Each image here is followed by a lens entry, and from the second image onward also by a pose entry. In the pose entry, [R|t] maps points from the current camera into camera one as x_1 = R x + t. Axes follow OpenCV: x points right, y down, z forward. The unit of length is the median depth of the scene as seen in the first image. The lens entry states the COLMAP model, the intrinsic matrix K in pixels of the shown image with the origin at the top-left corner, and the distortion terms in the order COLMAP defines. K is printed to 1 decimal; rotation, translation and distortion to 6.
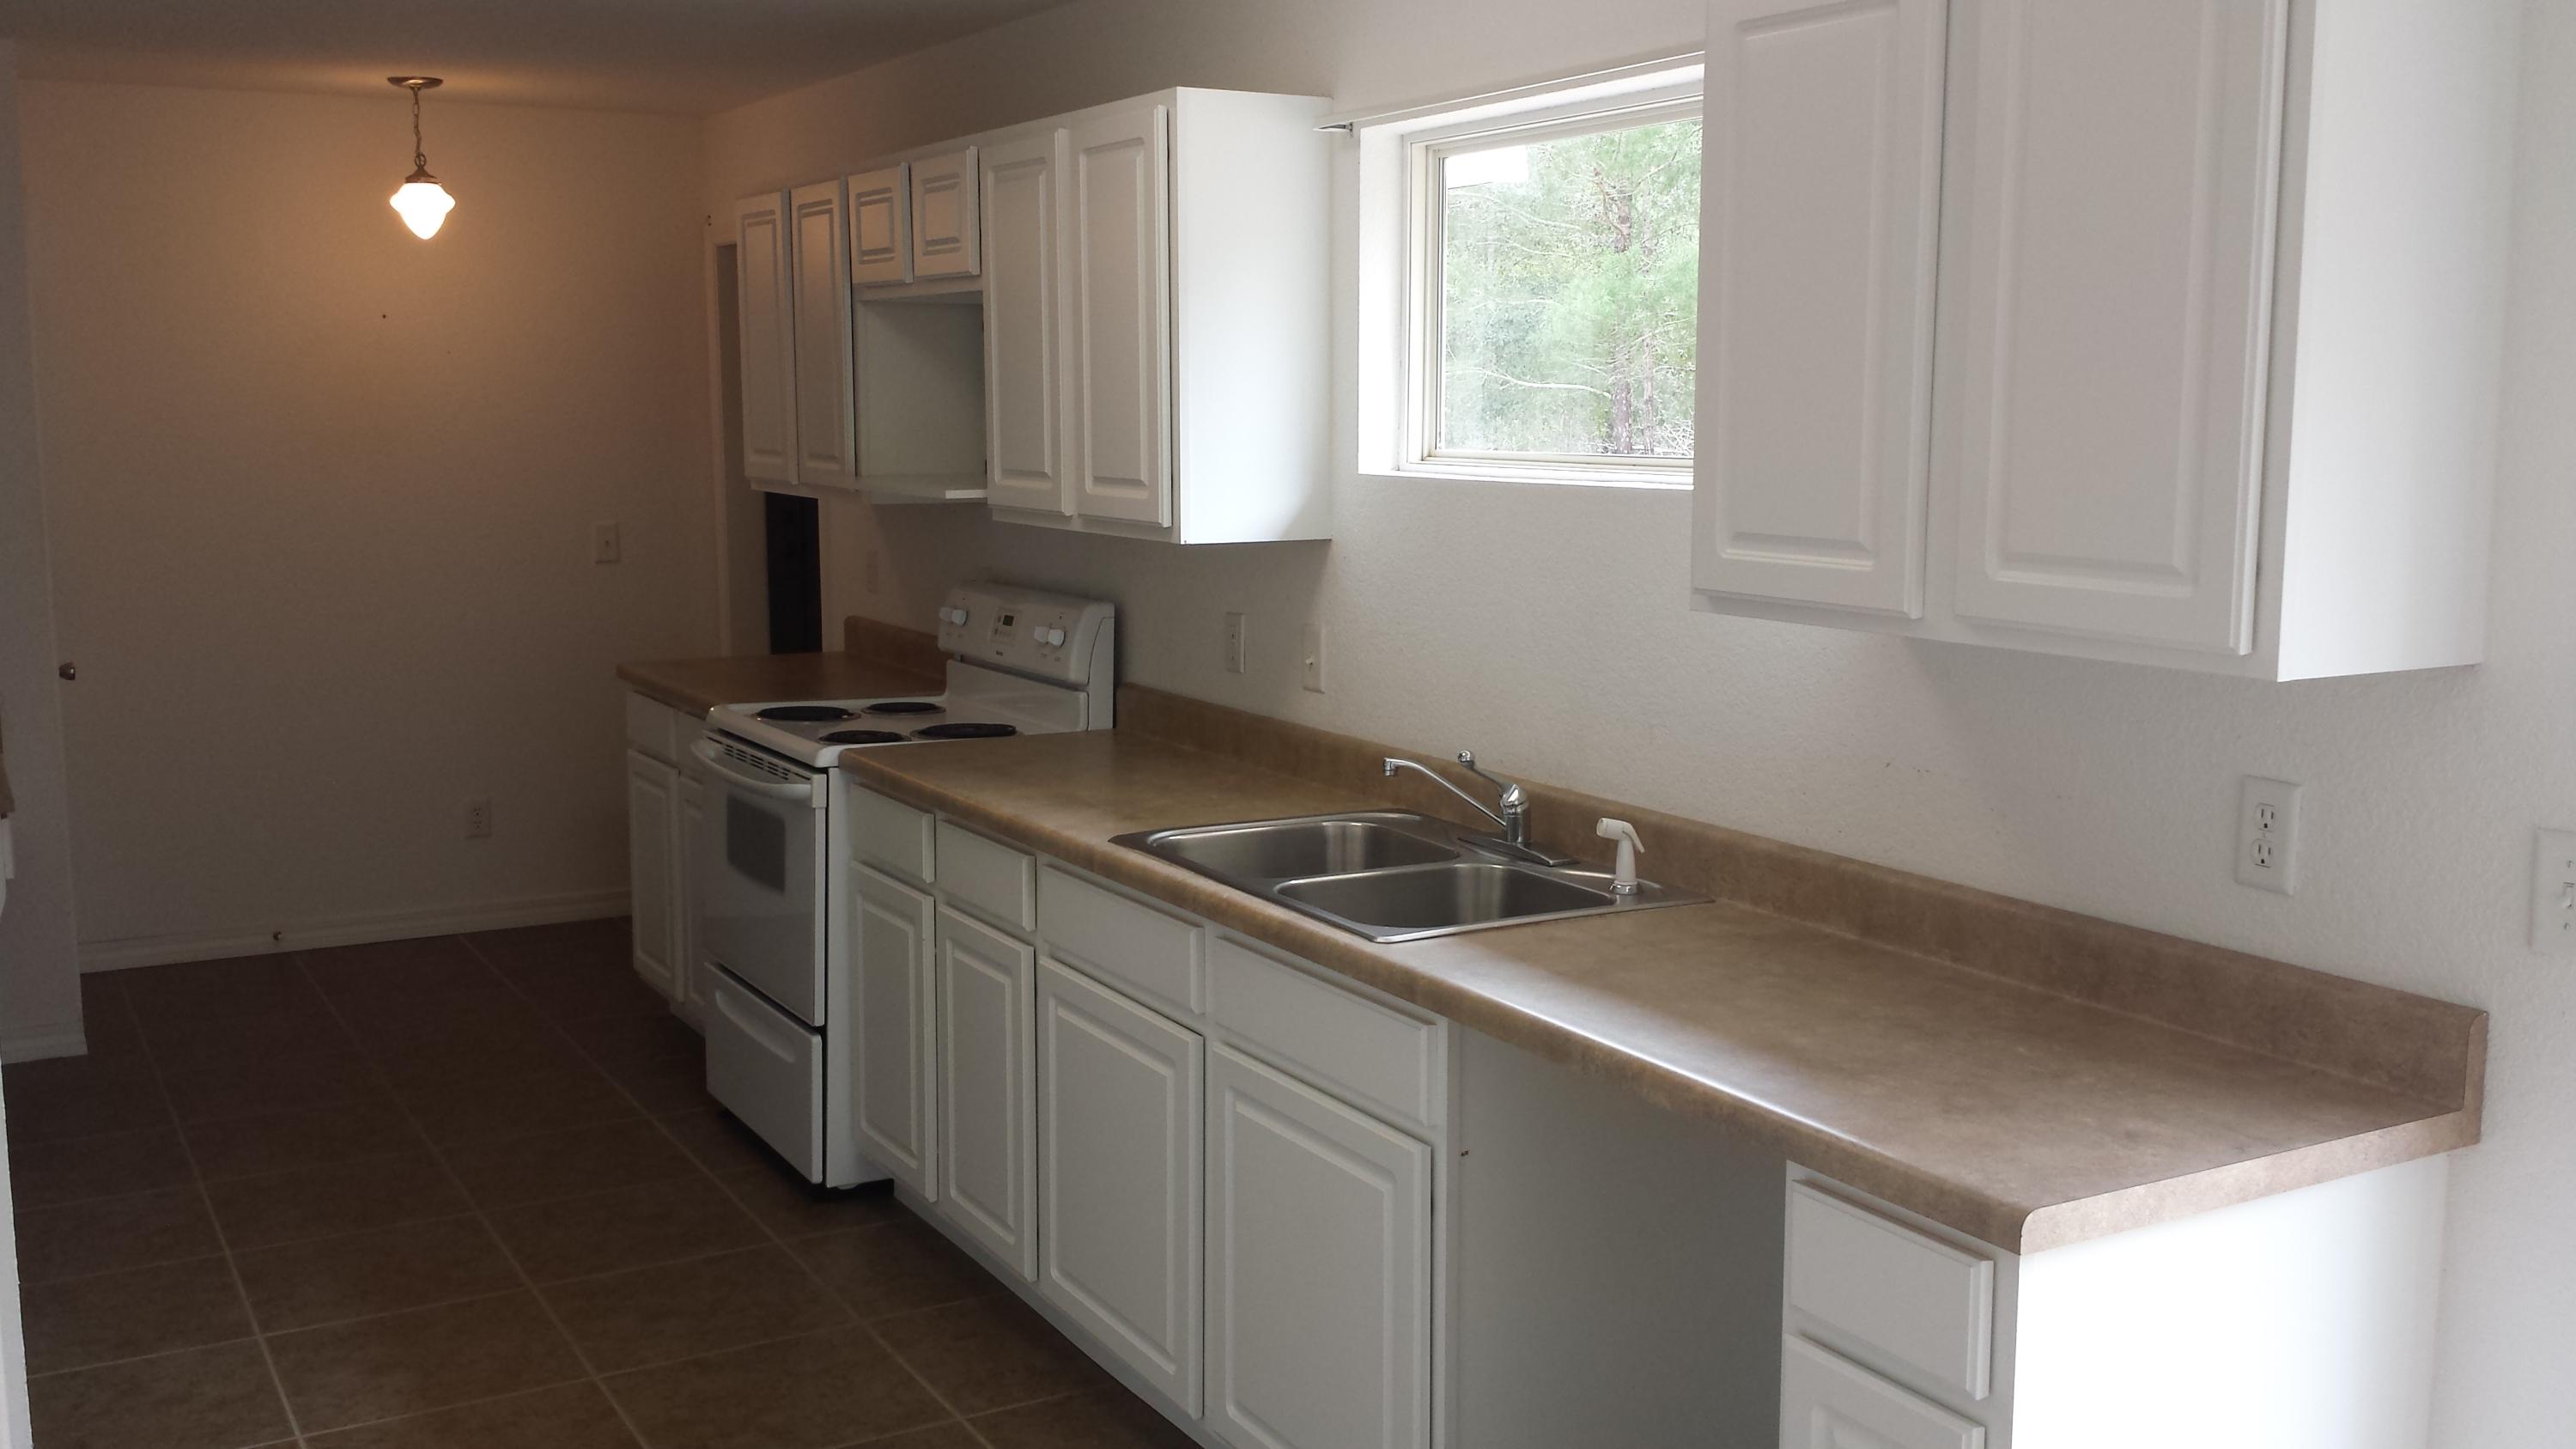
lens RADIAL K [[2390.1, 0, 1285.7], [0, 2390.1, 717.8], [0, 0, 1]] dist [0.165094, -0.409240]
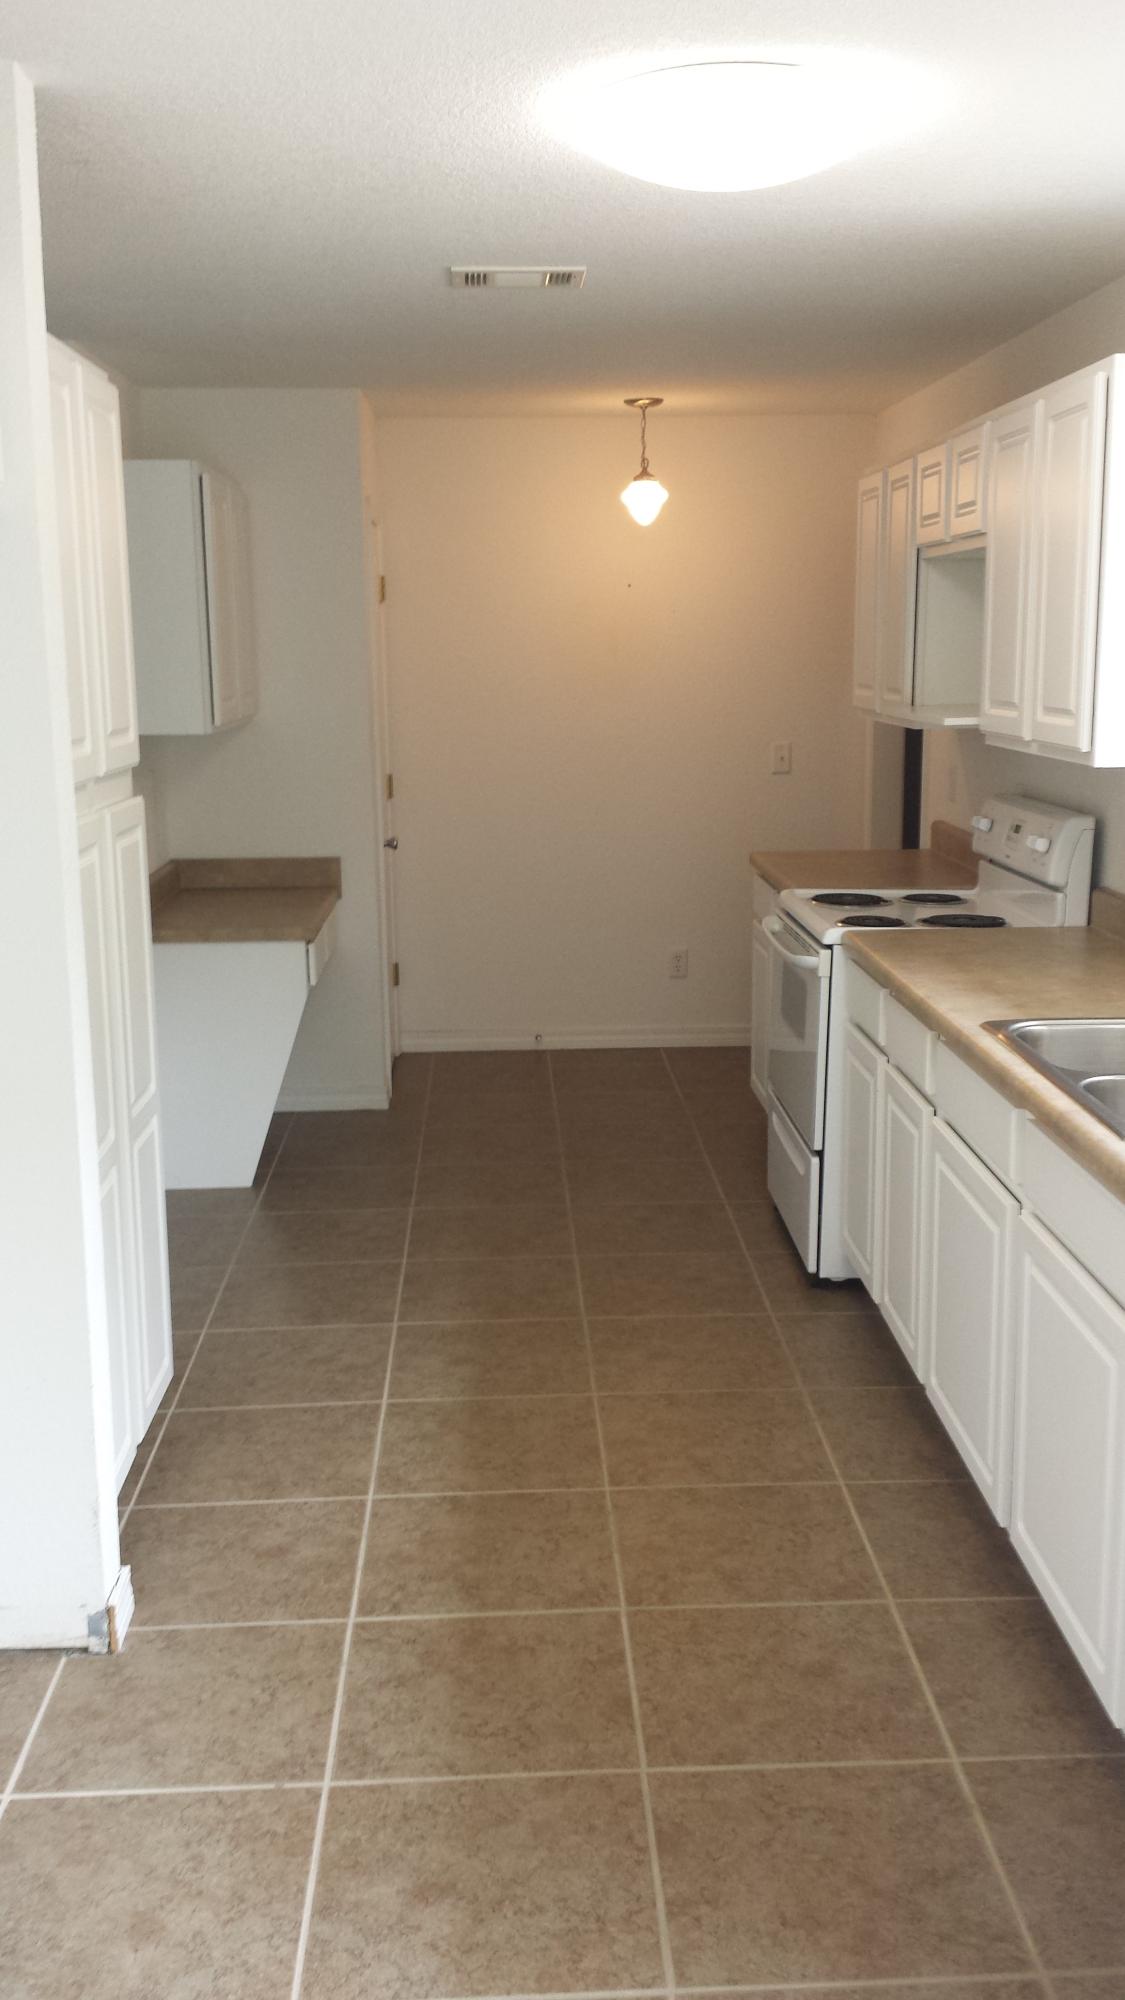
lens RADIAL K [[1855.4, 0, 568.6], [0, 1855.4, 1013.1], [0, 0, 1]] dist [0.165094, -0.409240]
pose [[0.889460, 0.079941, -0.449968, 0.116317], [-0.050938, 0.995789, 0.076221, -0.009864], [0.454166, -0.044875, 0.889786, 0.078385]]
